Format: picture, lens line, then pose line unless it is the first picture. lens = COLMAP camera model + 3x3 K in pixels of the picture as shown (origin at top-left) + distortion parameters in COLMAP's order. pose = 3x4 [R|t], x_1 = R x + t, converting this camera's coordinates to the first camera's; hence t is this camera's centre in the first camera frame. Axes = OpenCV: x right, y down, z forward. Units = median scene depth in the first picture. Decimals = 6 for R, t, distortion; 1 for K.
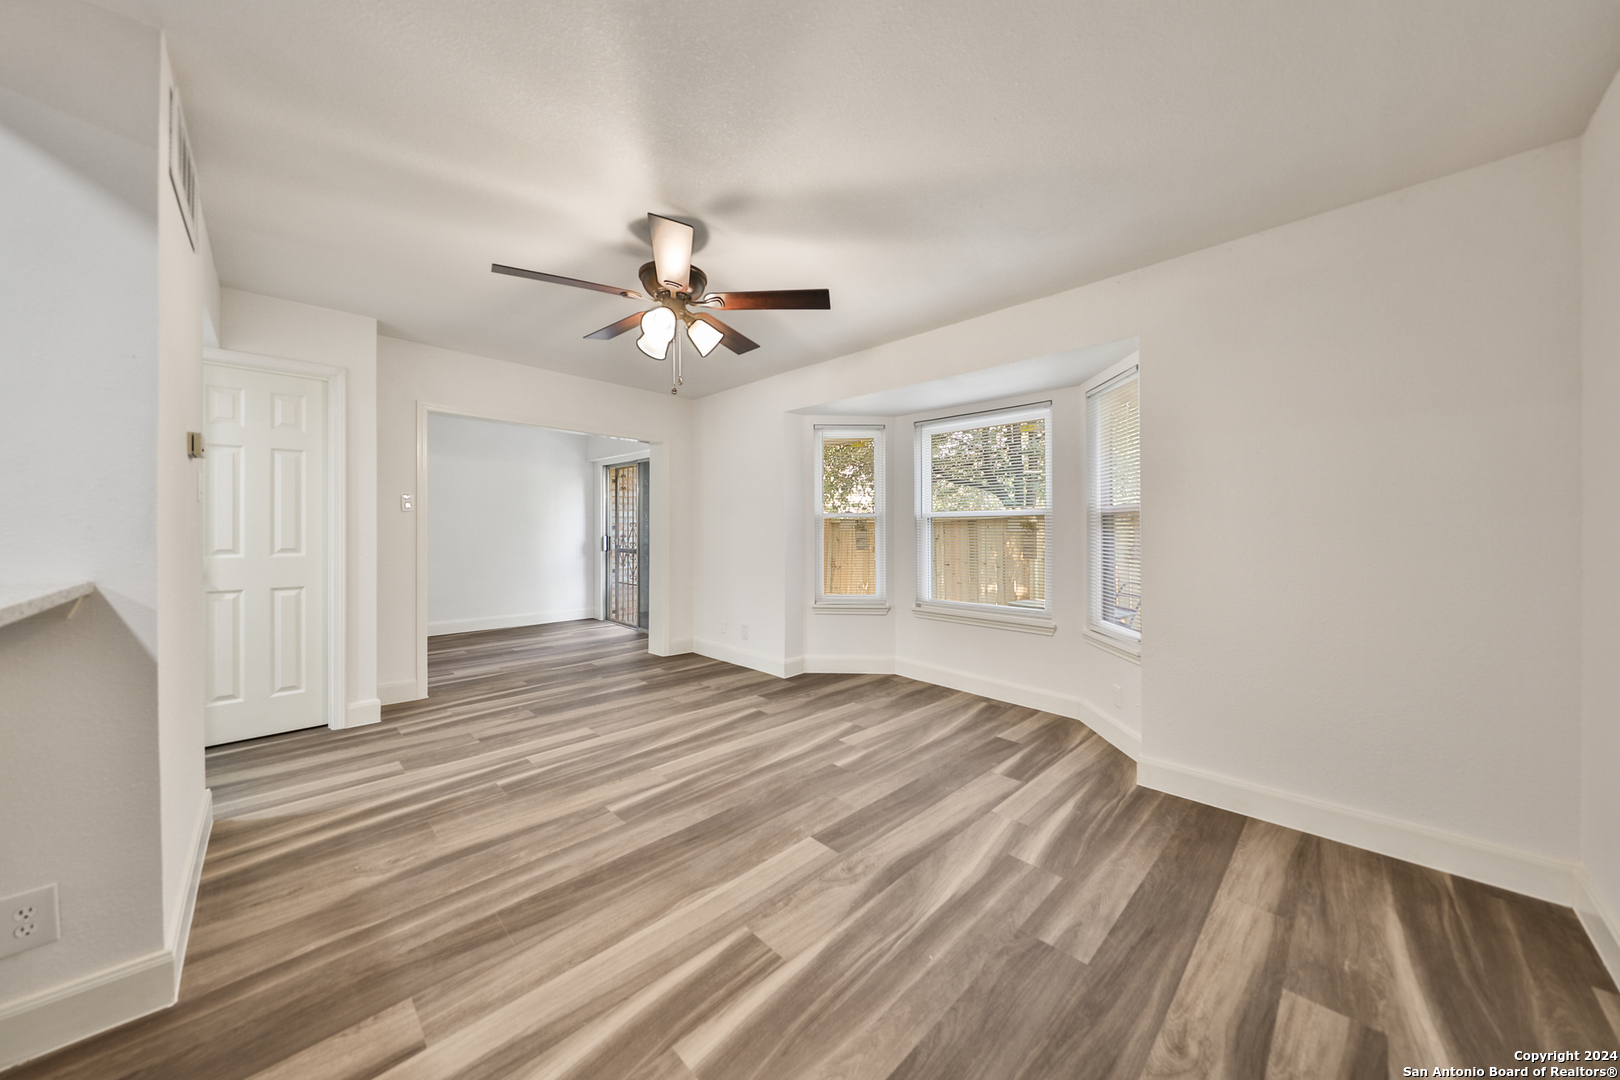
lens RADIAL K [[551.3, 0, 821.1], [0, 551.3, 531.4], [0, 0, 1]] dist [0.003228, -0.004298]
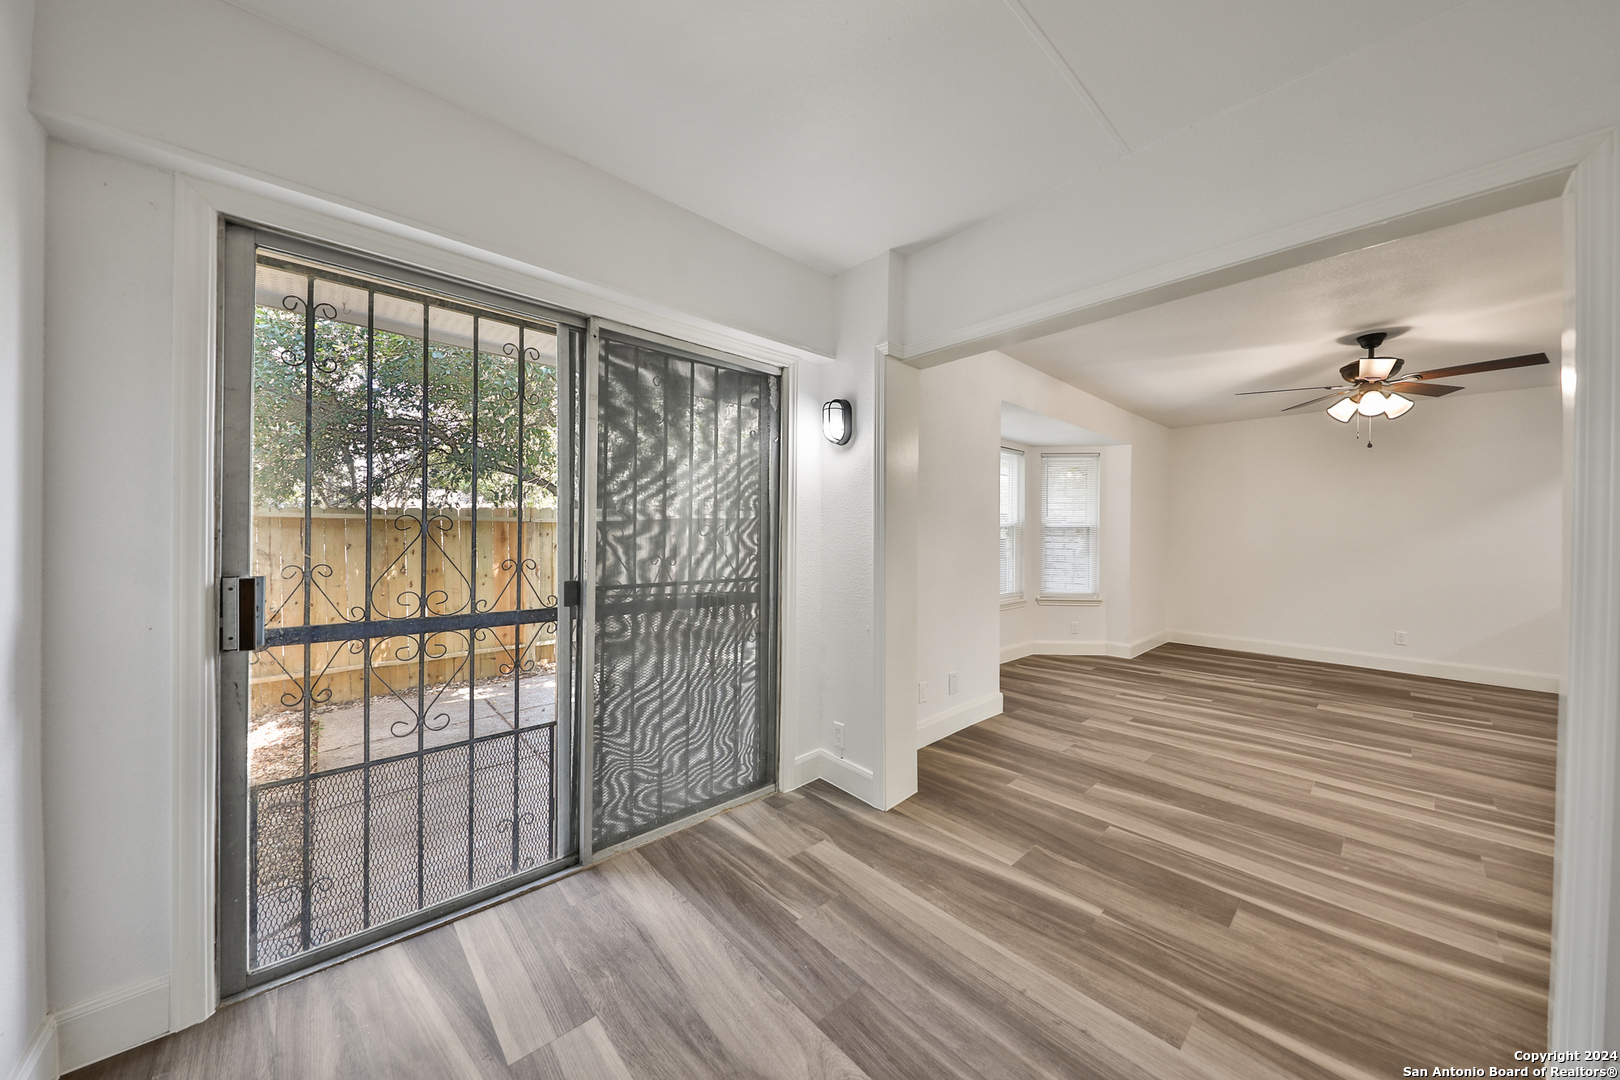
lens RADIAL K [[551.3, 0, 815.2], [0, 551.3, 534.6], [0, 0, 1]] dist [0.003228, -0.004298]
pose [[0.055130, -0.014147, 0.998379, -1.347088], [0.000227, 0.999900, 0.014156, -0.030753], [-0.998479, -0.000554, 0.055127, 1.799370]]
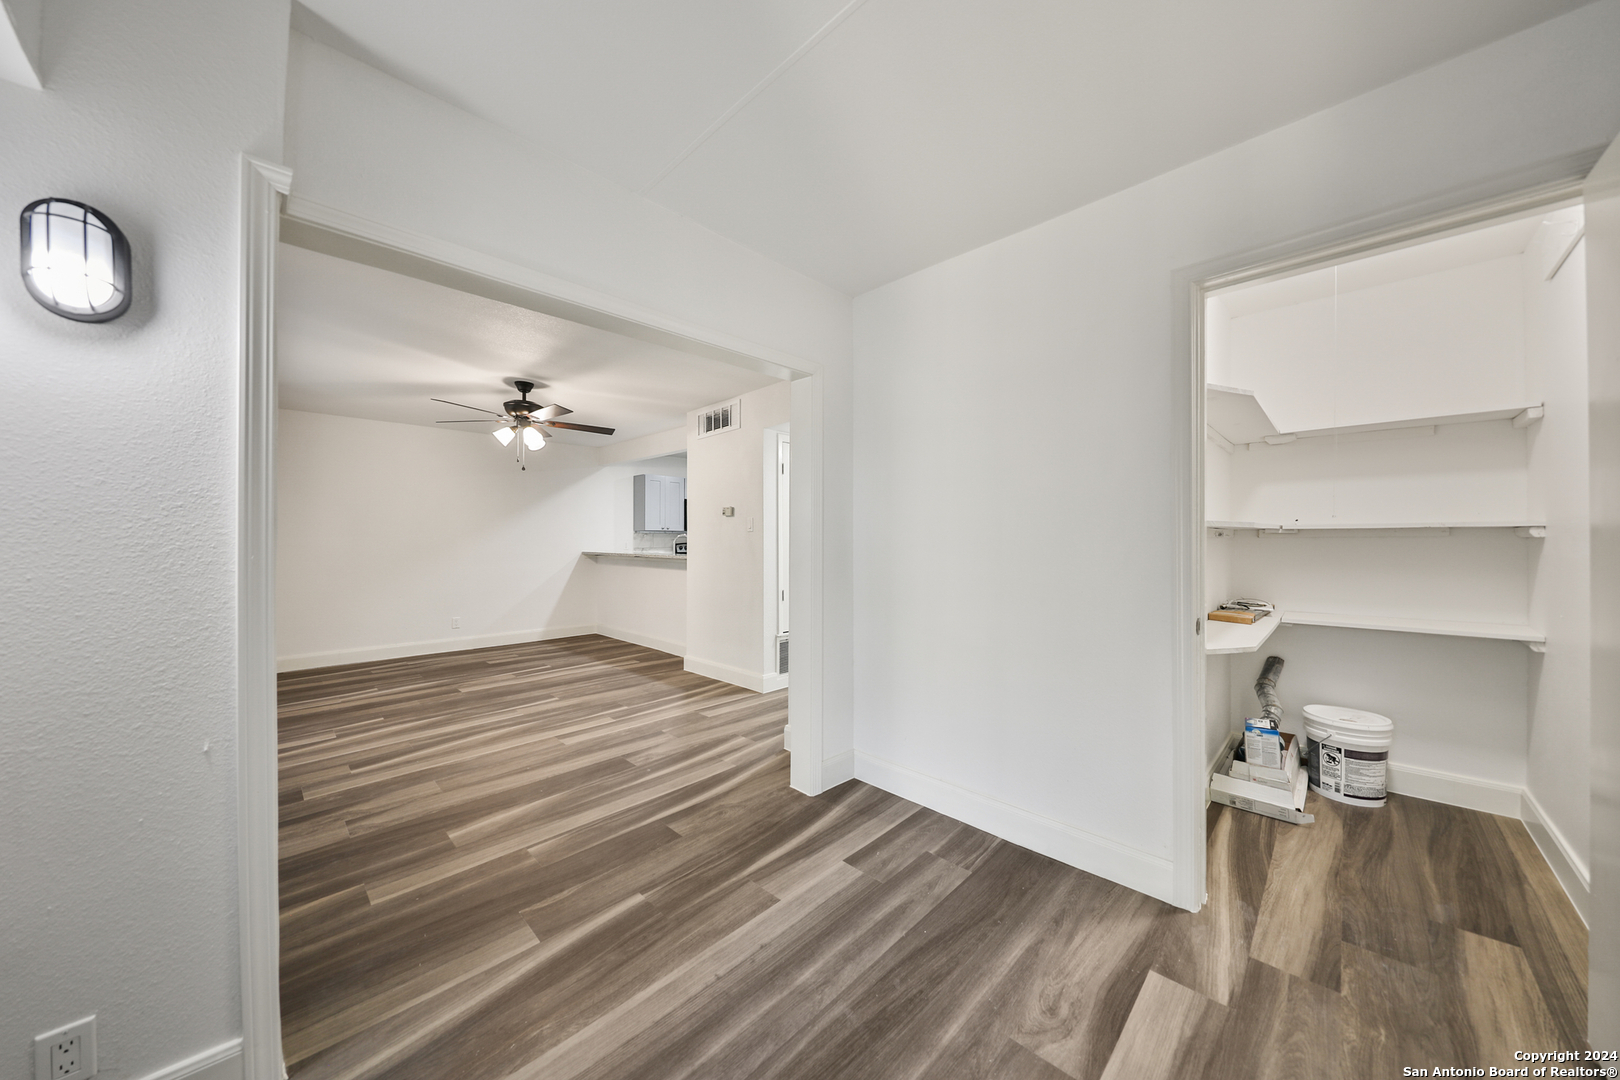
lens RADIAL K [[551.3, 0, 821.0], [0, 551.3, 527.0], [0, 0, 1]] dist [0.003228, -0.004298]
pose [[-0.999969, -0.005673, -0.005409, -0.945072], [-0.005610, 0.999917, -0.011636, -0.030726], [0.005475, -0.011606, -0.999918, 2.159682]]
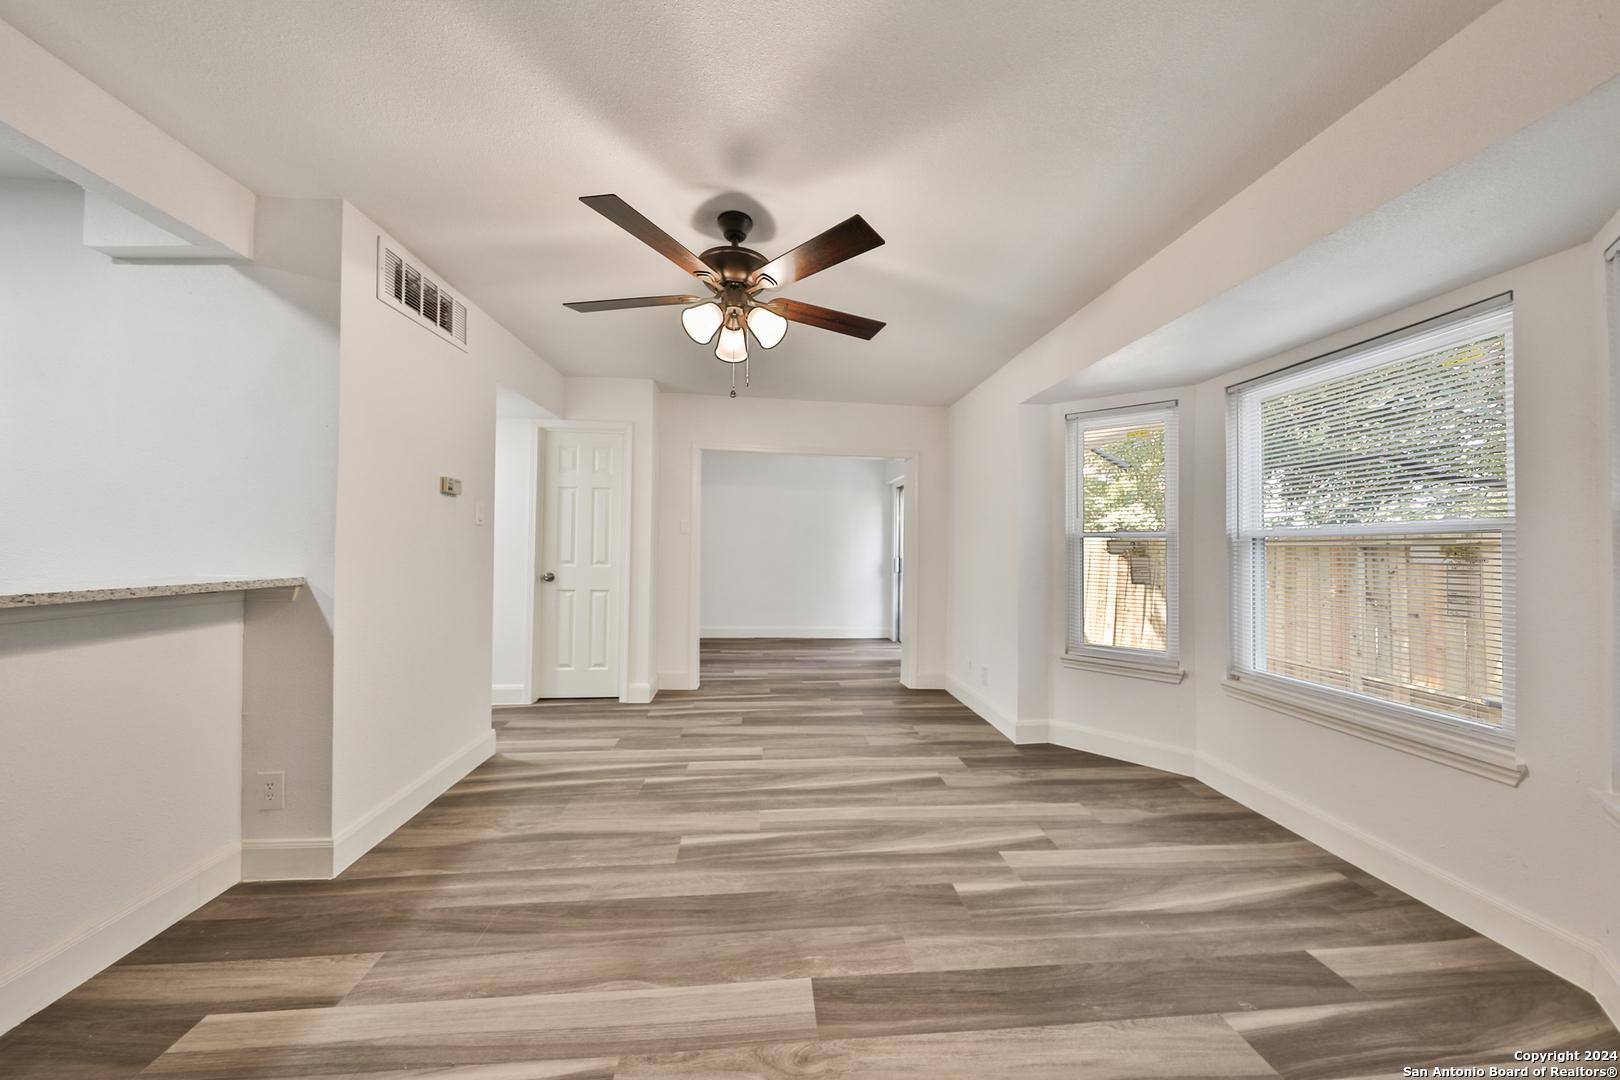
lens RADIAL K [[551.3, 0, 819.1], [0, 551.3, 543.0], [0, 0, 1]] dist [0.003228, -0.004298]
pose [[0.770477, 0.004721, -0.637451, 0.312425], [-0.017936, 0.999737, -0.014275, -0.002499], [0.637216, 0.022432, 0.770359, 0.309768]]
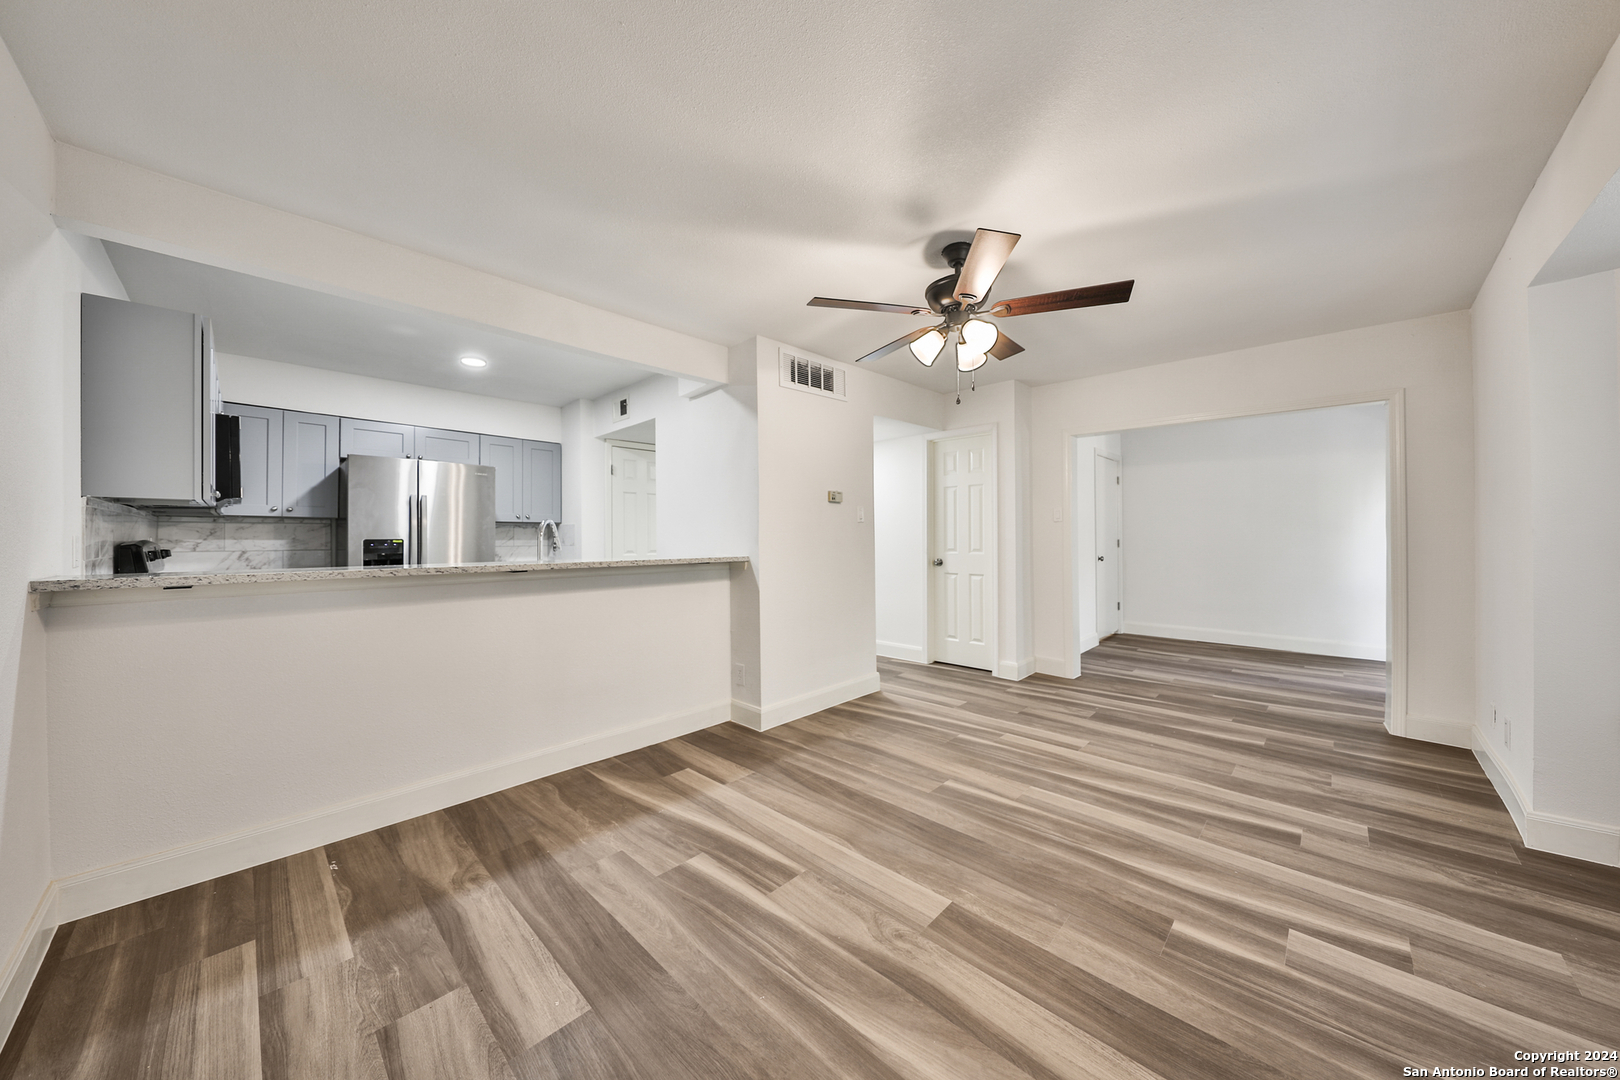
lens RADIAL K [[551.3, 0, 817.5], [0, 551.3, 535.4], [0, 0, 1]] dist [0.003228, -0.004298]
pose [[0.013201, -0.003111, -0.999908, 0.576322], [-0.001945, 0.999993, -0.003137, -0.000645], [0.999911, 0.001986, 0.013195, 0.550991]]
